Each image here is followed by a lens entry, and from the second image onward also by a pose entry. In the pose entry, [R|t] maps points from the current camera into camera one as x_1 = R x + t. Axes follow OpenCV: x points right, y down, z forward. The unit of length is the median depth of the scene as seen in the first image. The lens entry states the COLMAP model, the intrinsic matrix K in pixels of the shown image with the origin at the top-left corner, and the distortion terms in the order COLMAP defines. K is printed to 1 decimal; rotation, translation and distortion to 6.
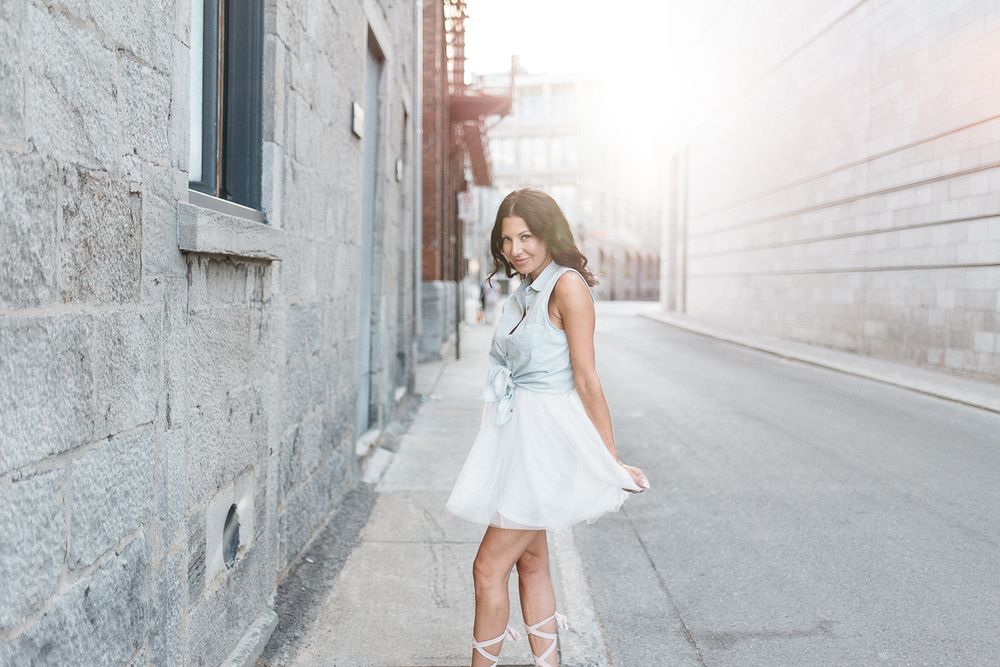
lens RADIAL K [[957.9, 0, 504.7], [0, 957.9, 332.4], [0, 0, 1]] dist [0.005214, 0.000000]
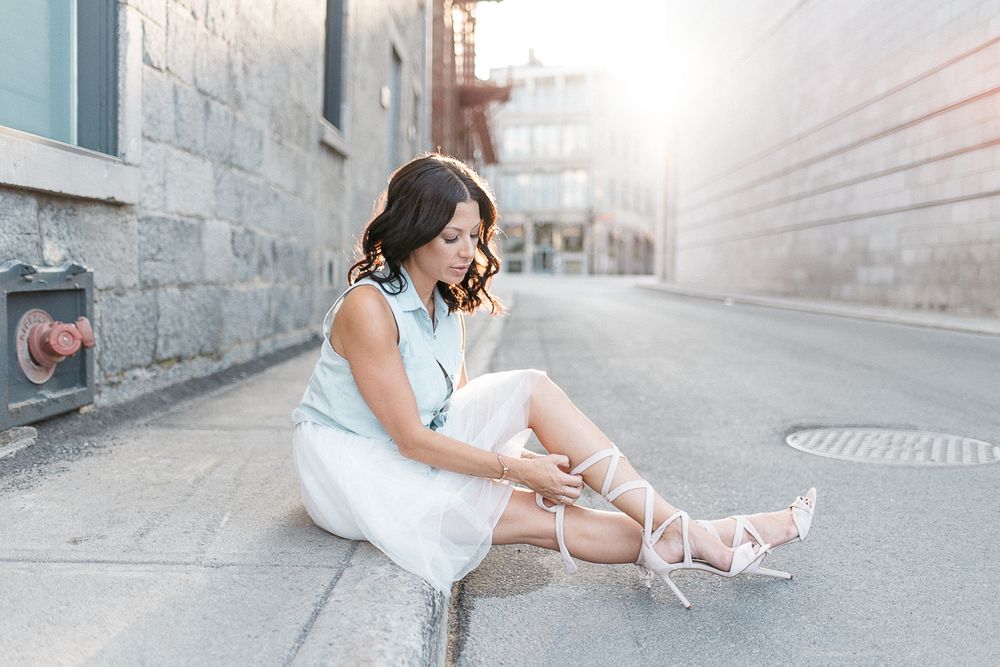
lens RADIAL K [[957.9, 0, 502.0], [0, 957.9, 333.4], [0, 0, 1]] dist [0.005214, 0.000000]
pose [[0.999641, 0.006274, -0.026058, 0.087101], [-0.006037, 0.999940, 0.009171, 0.155178], [0.026114, -0.009011, 0.999618, -0.601847]]
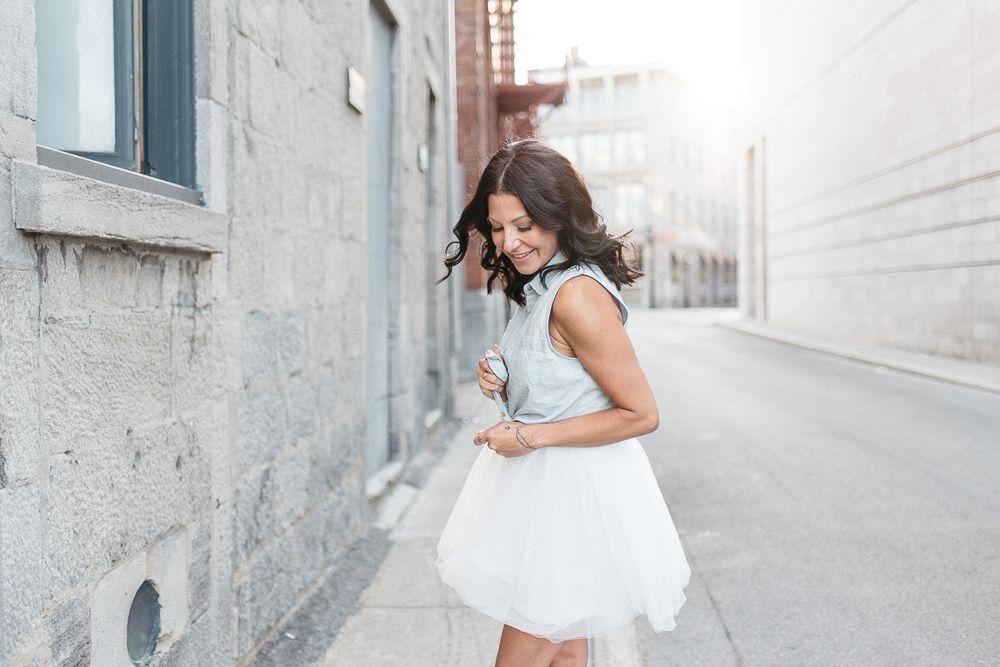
lens RADIAL K [[1028.9, 0, 524.8], [0, 1028.9, 331.2], [0, 0, 1]] dist [0.006336, 0.000000]
pose [[0.998654, -0.024403, -0.045776, 0.022868], [0.023680, 0.999587, -0.016263, 0.003227], [0.046154, 0.015157, 0.998819, 0.101539]]
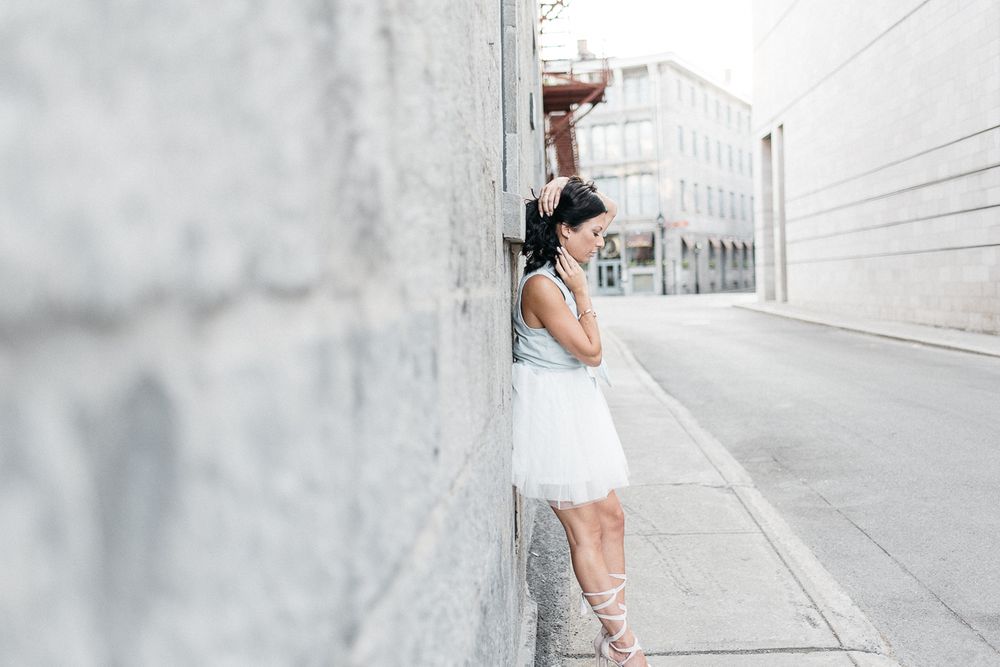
lens RADIAL K [[1005.0, 0, 492.8], [0, 1005.0, 333.4], [0, 0, 1]] dist [0.009568, 0.000000]
pose [[0.995830, -0.043219, -0.080345, -0.100105], [0.043077, 0.999066, -0.003496, 0.007244], [0.080421, 0.000020, 0.996761, -0.027443]]
